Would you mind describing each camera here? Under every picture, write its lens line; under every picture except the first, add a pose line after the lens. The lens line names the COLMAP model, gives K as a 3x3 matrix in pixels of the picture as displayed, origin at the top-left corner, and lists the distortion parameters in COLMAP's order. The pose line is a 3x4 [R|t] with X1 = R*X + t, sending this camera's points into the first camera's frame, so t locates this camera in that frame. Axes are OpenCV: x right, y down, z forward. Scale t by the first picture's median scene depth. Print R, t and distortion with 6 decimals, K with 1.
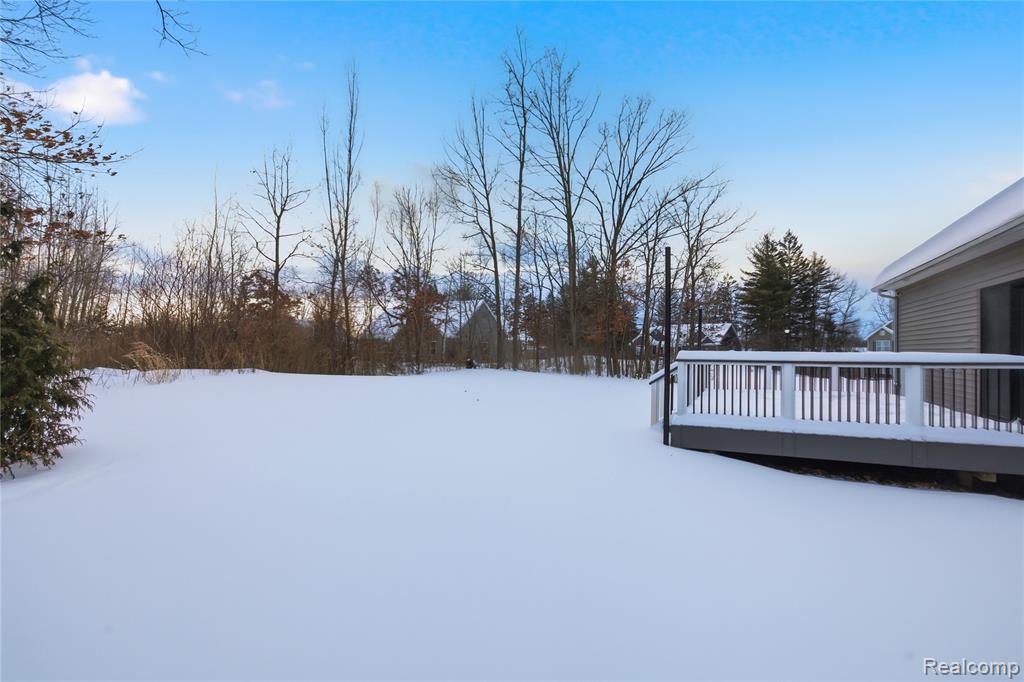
lens RADIAL K [[512.6, 0, 512.0], [0, 512.6, 341.0], [0, 0, 1]] dist [-0.003375, -0.000677]
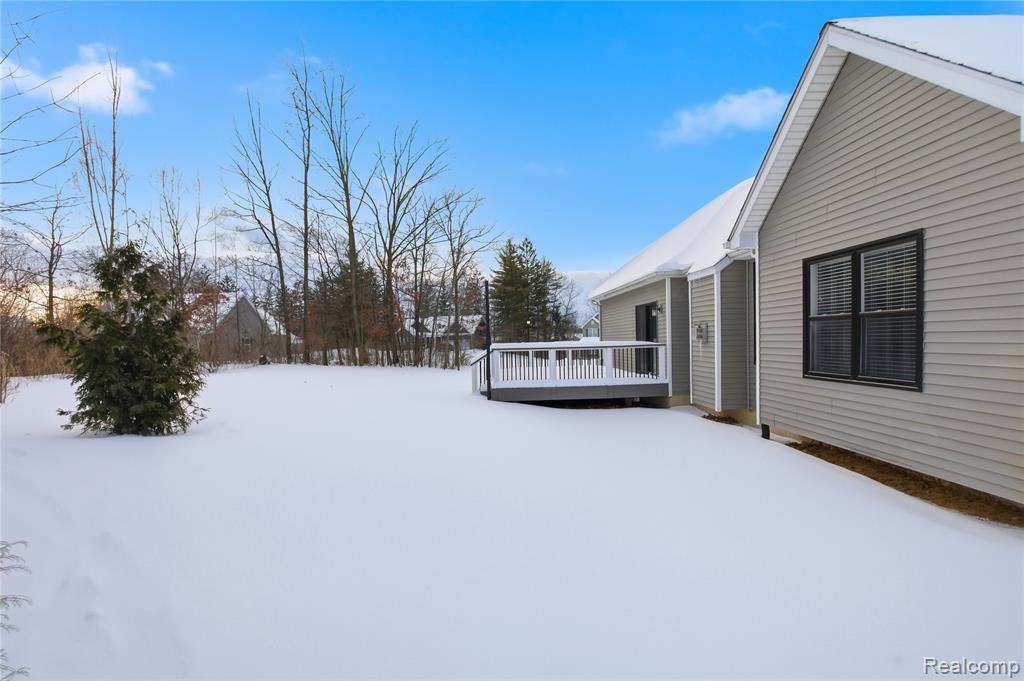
lens RADIAL K [[512.6, 0, 512.0], [0, 512.6, 340.5], [0, 0, 1]] dist [-0.003375, -0.000677]
pose [[0.890560, -0.026252, 0.454108, -0.071033], [0.018209, 0.999590, 0.022075, -0.005571], [-0.454502, -0.011390, 0.890673, -0.095240]]
